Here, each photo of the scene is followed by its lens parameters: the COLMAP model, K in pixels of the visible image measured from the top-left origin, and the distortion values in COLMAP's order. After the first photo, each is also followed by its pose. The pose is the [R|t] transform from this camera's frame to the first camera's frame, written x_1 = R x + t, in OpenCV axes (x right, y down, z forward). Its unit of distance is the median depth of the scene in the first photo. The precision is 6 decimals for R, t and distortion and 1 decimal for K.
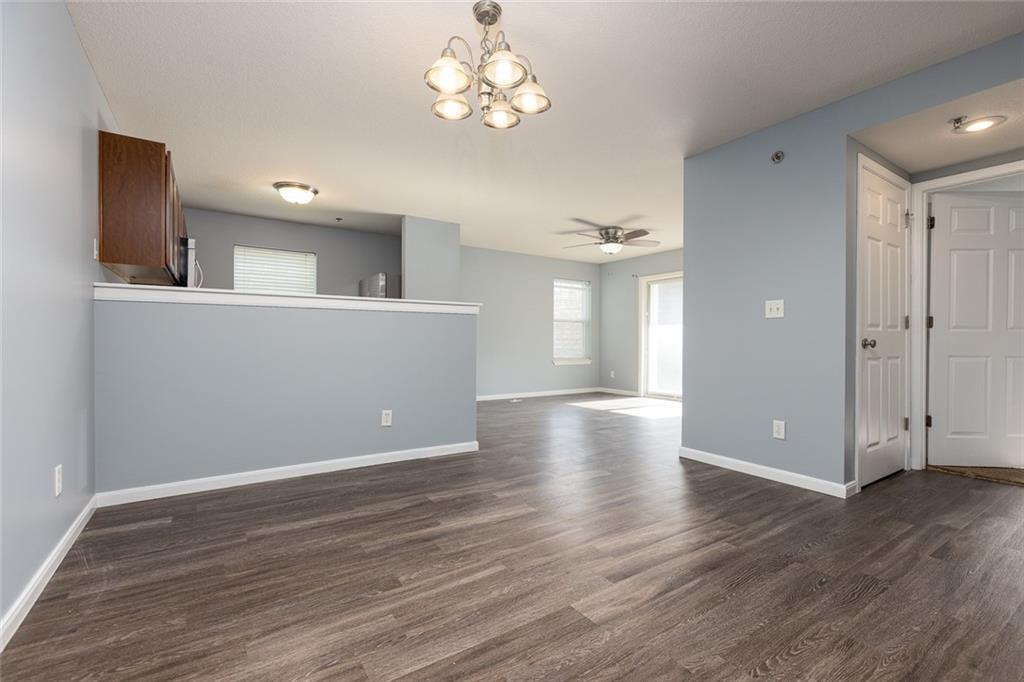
lens RADIAL K [[454.0, 0, 516.9], [0, 454.0, 343.0], [0, 0, 1]] dist [0.000703, -0.000100]
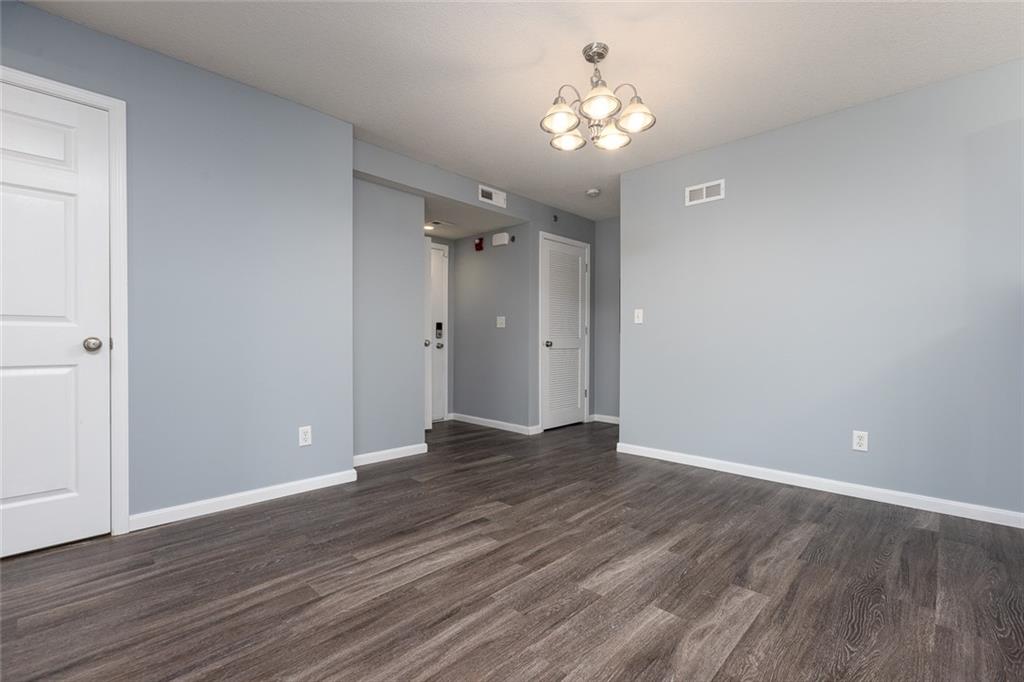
lens RADIAL K [[454.0, 0, 516.9], [0, 454.0, 343.0], [0, 0, 1]] dist [0.000703, -0.000100]
pose [[-0.977006, -0.007548, -0.213078, 0.272745], [-0.008923, 0.999945, 0.005492, -0.008149], [0.213024, 0.007267, -0.977020, 1.562505]]
